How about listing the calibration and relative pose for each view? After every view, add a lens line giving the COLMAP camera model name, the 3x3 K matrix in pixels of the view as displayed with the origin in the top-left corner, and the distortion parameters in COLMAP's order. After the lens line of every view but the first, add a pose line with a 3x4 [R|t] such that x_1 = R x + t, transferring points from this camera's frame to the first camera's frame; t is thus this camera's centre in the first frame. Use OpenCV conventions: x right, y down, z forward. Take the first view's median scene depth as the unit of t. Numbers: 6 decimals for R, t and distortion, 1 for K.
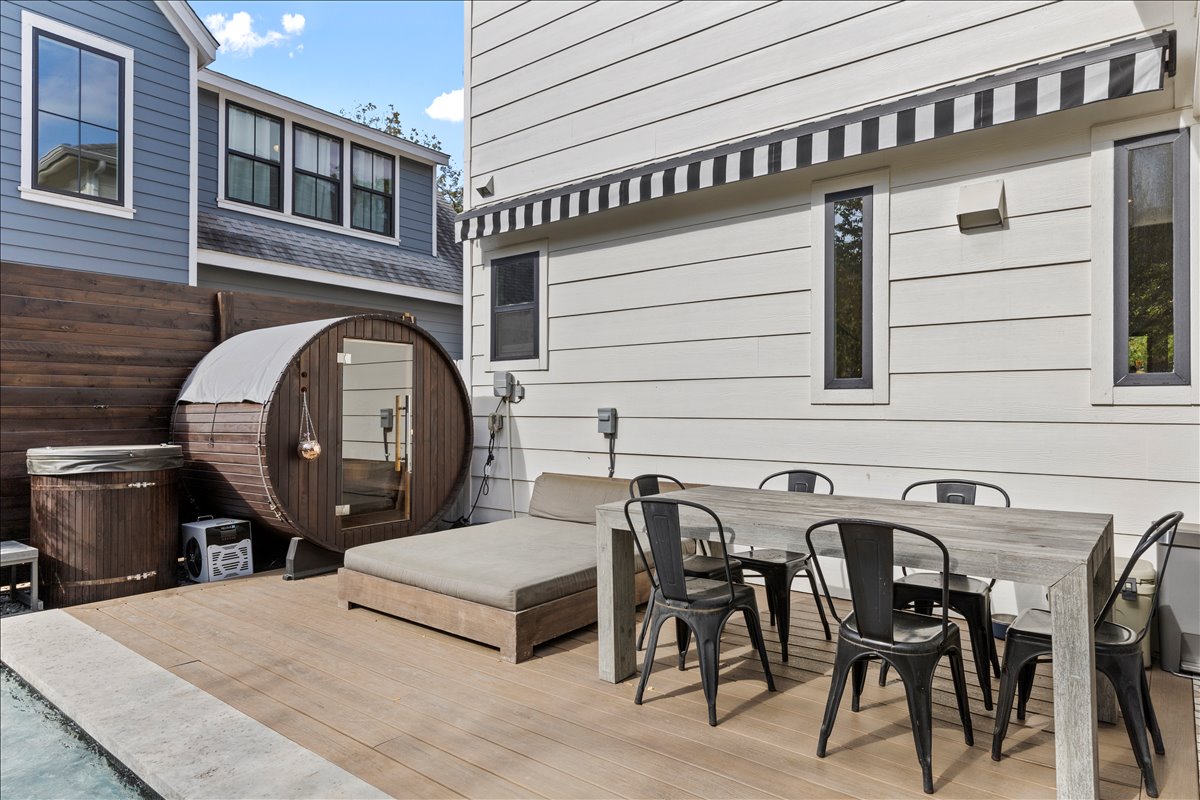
lens RADIAL K [[695.0, 0, 599.7], [0, 695.0, 400.8], [0, 0, 1]] dist [-0.004099, 0.001843]
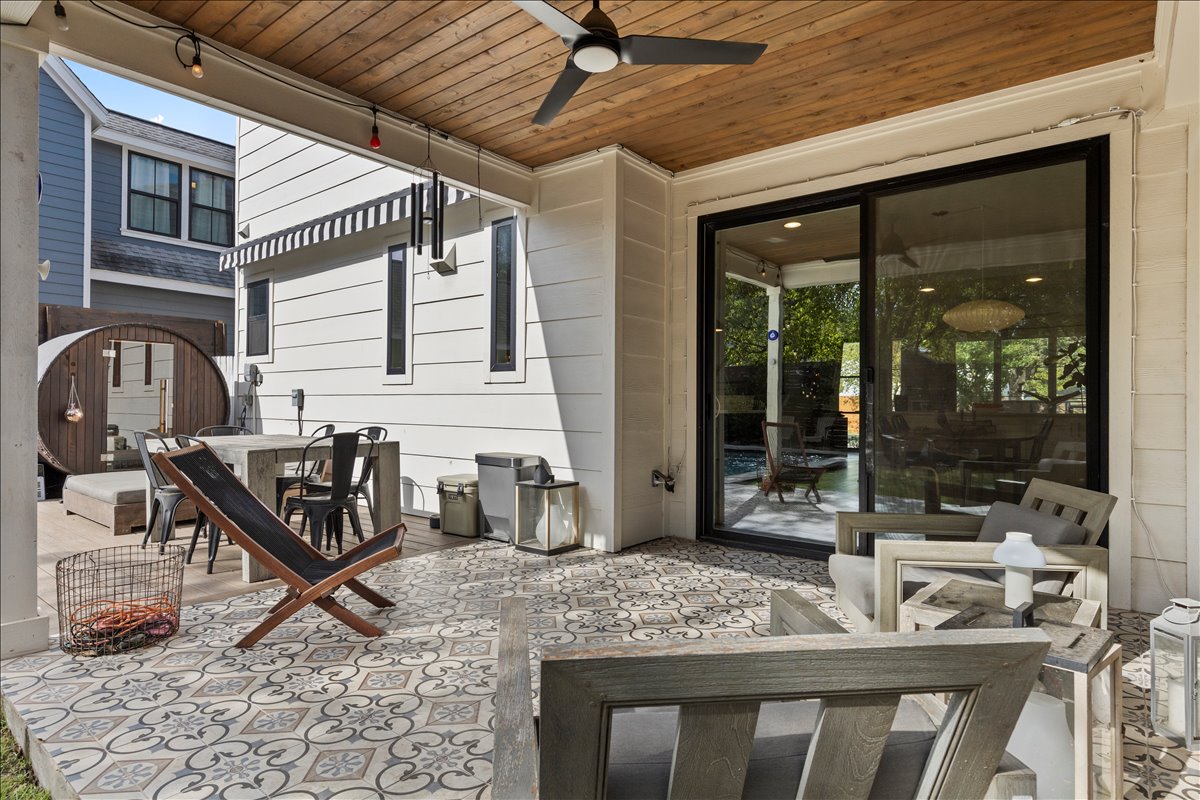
lens RADIAL K [[637.4, 0, 601.4], [0, 637.4, 396.8], [0, 0, 1]] dist [-0.001263, -0.000857]
pose [[0.999984, 0.005669, 0.000752, 0.584034], [-0.005669, 0.999984, -0.000017, 0.021643], [-0.000753, 0.000013, 1.000000, -0.294019]]
